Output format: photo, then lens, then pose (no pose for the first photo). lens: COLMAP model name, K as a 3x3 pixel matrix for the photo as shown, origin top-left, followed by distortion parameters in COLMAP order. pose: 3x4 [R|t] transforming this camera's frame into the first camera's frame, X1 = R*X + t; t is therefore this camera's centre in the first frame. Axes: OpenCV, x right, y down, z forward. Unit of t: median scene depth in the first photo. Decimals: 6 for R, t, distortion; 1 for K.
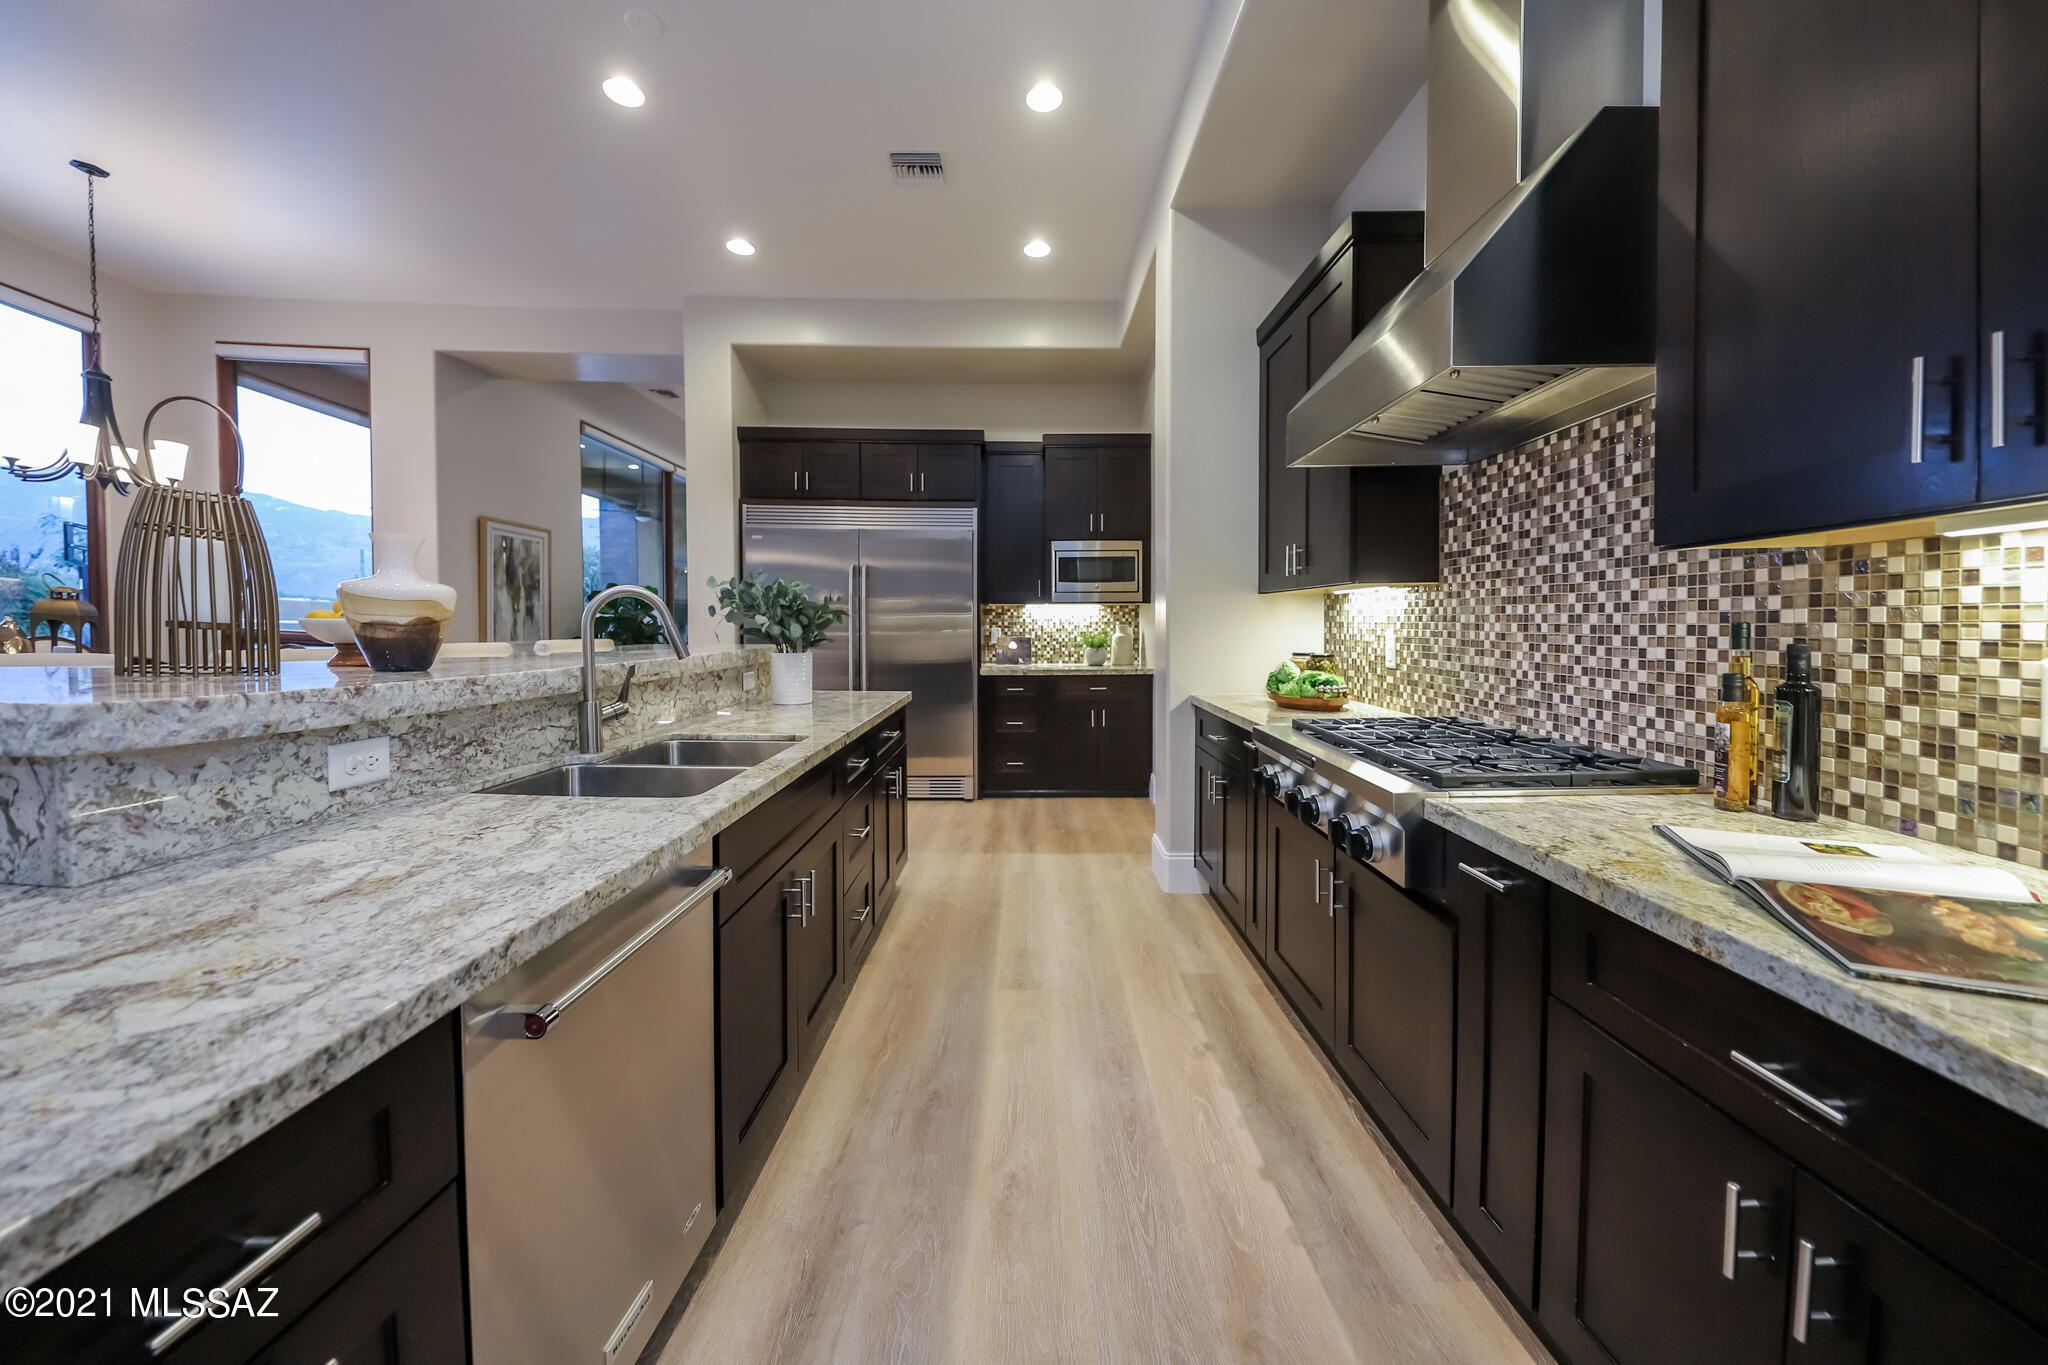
lens RADIAL K [[710.9, 0, 1045.6], [0, 710.9, 650.6], [0, 0, 1]] dist [-0.001154, -0.000180]
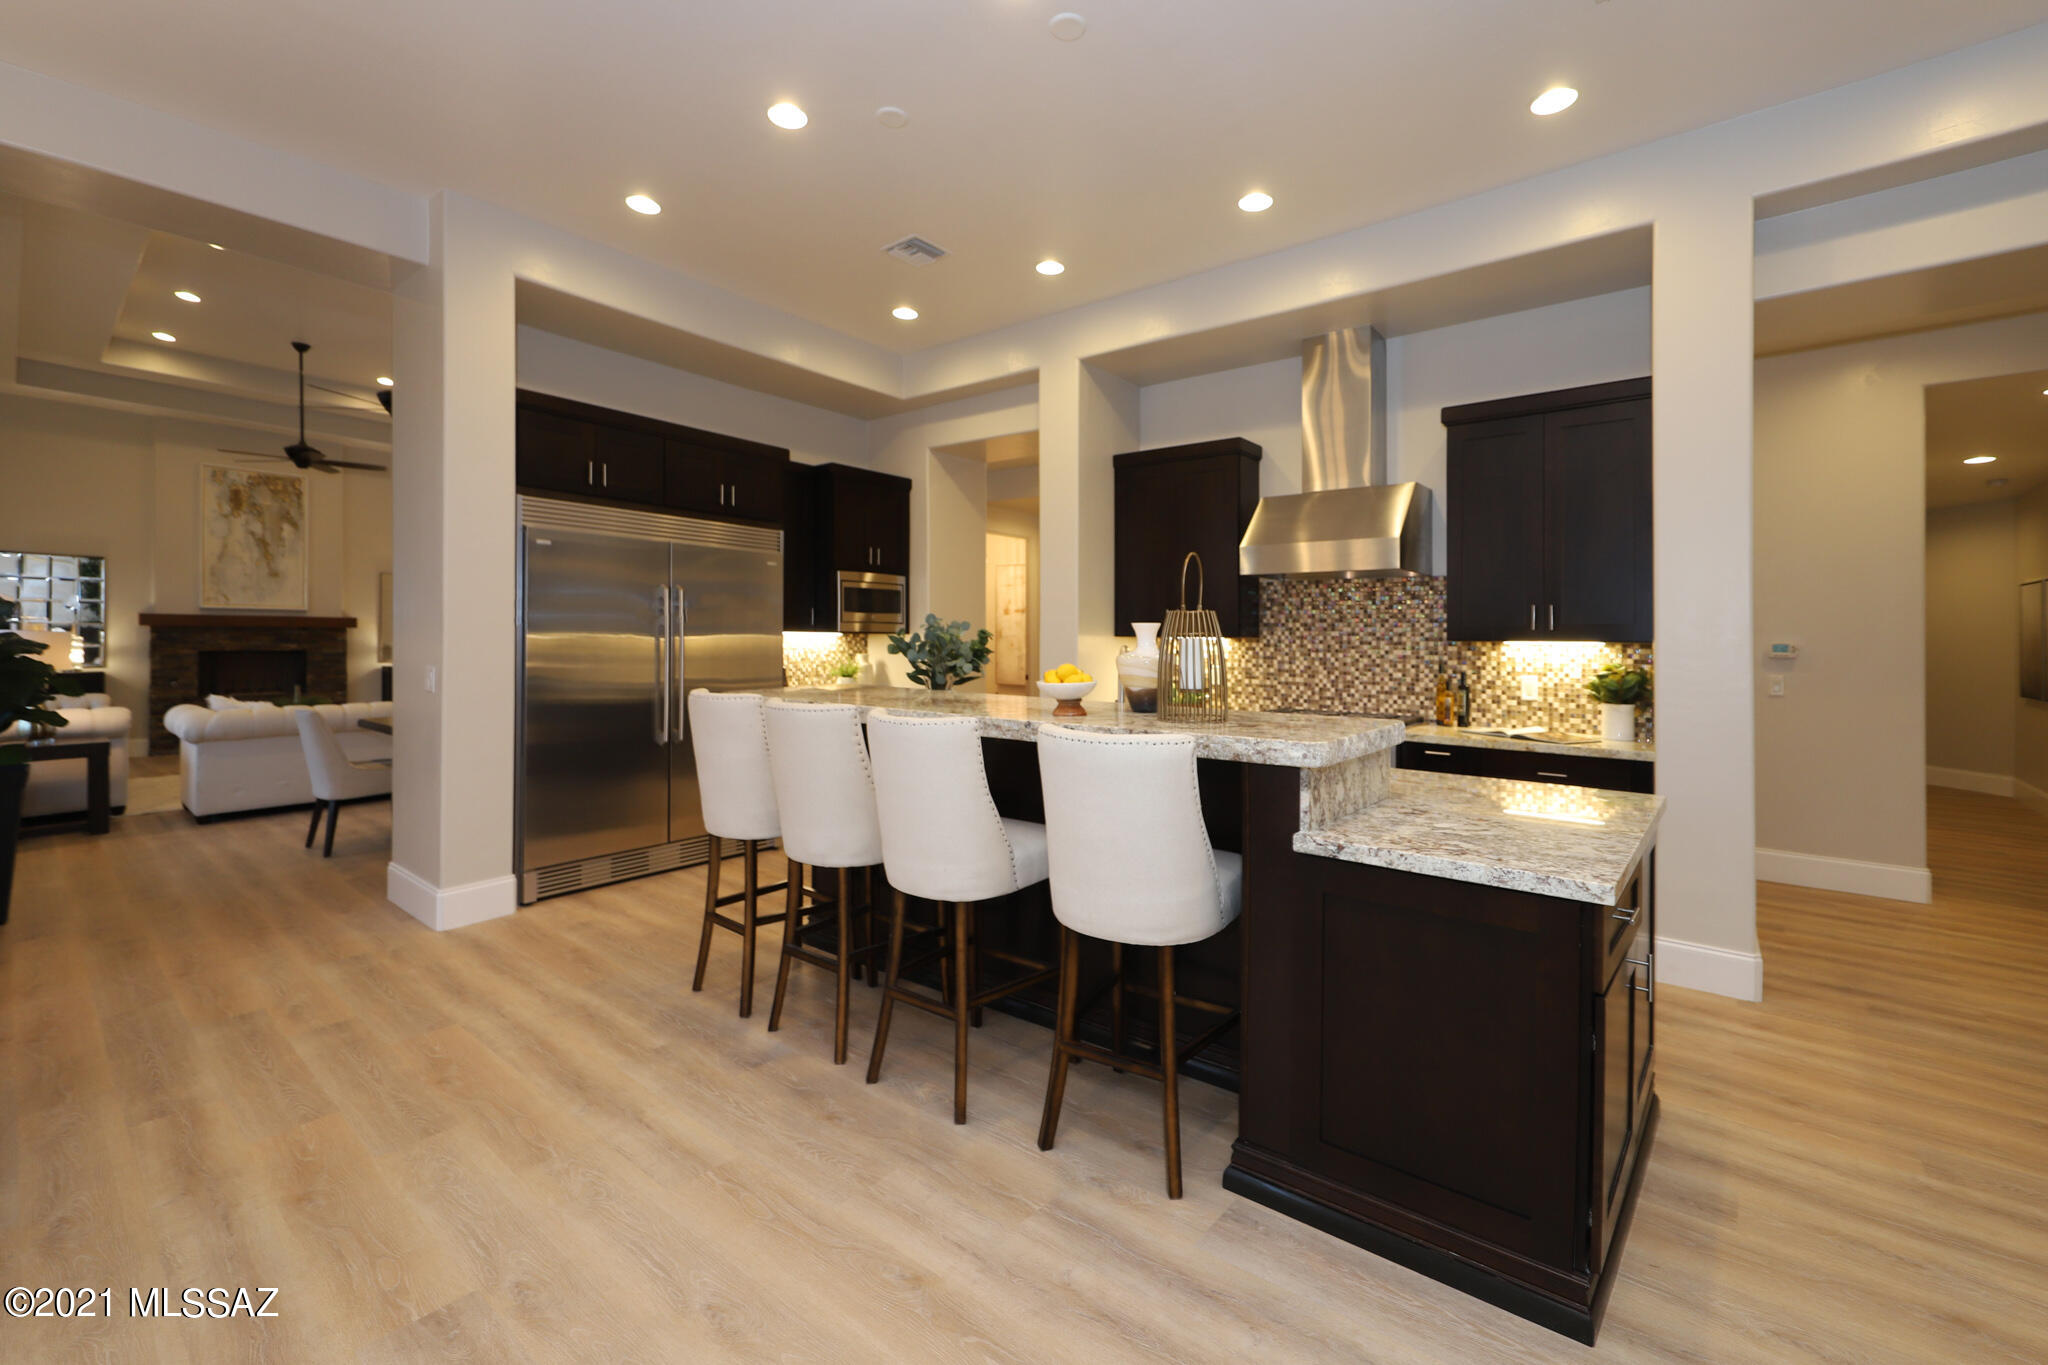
lens RADIAL K [[827.3, 0, 1055.7], [0, 827.3, 643.1], [0, 0, 1]] dist [-0.019445, -0.000734]
pose [[0.639761, 0.008939, 0.768522, -1.975534], [0.013882, 0.999635, -0.023183, -0.052837], [-0.768448, 0.025500, 0.639403, 0.022014]]
